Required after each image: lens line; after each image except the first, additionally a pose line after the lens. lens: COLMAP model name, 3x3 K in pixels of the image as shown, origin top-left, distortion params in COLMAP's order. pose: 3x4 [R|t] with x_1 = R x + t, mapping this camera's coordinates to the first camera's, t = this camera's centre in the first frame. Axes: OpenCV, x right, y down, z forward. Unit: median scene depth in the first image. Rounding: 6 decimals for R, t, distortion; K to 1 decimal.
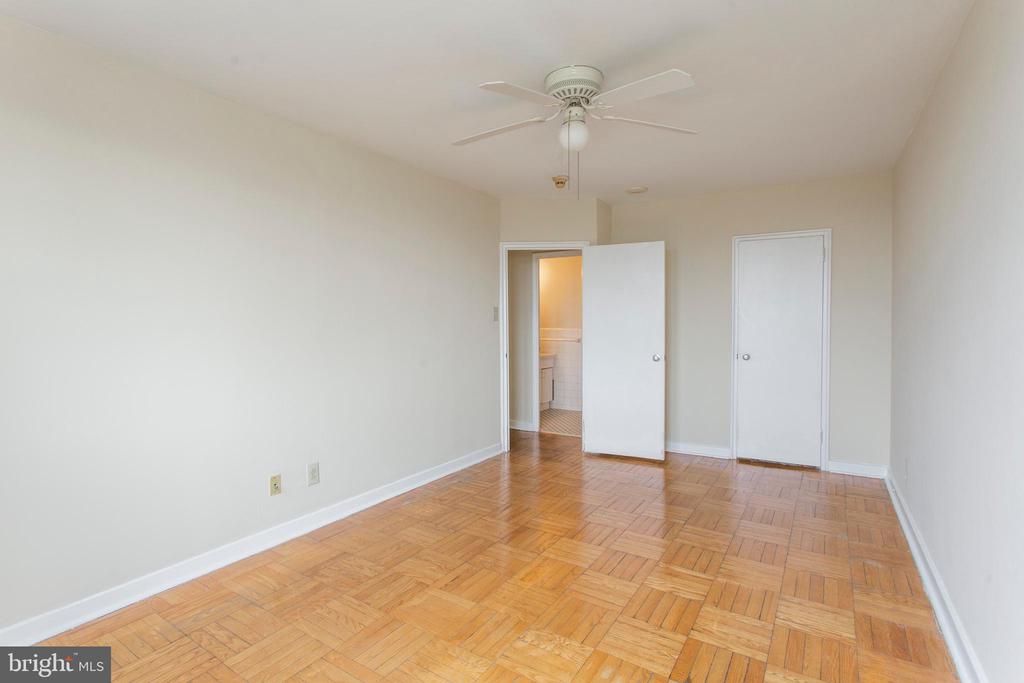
lens RADIAL K [[498.4, 0, 494.5], [0, 498.4, 329.0], [0, 0, 1]] dist [-0.004805, 0.000709]
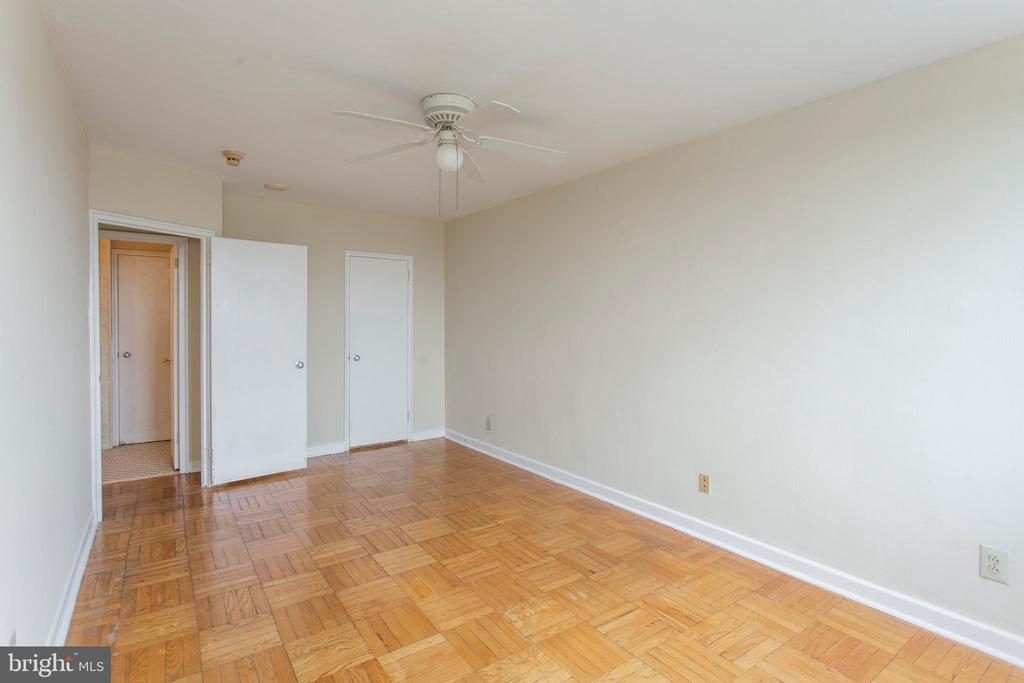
lens RADIAL K [[498.4, 0, 494.5], [0, 498.4, 329.0], [0, 0, 1]] dist [-0.004805, 0.000709]
pose [[0.371354, -0.004961, 0.928478, -0.673529], [0.007207, 0.999971, 0.002460, -0.019654], [-0.928463, 0.005778, 0.371379, 0.427598]]
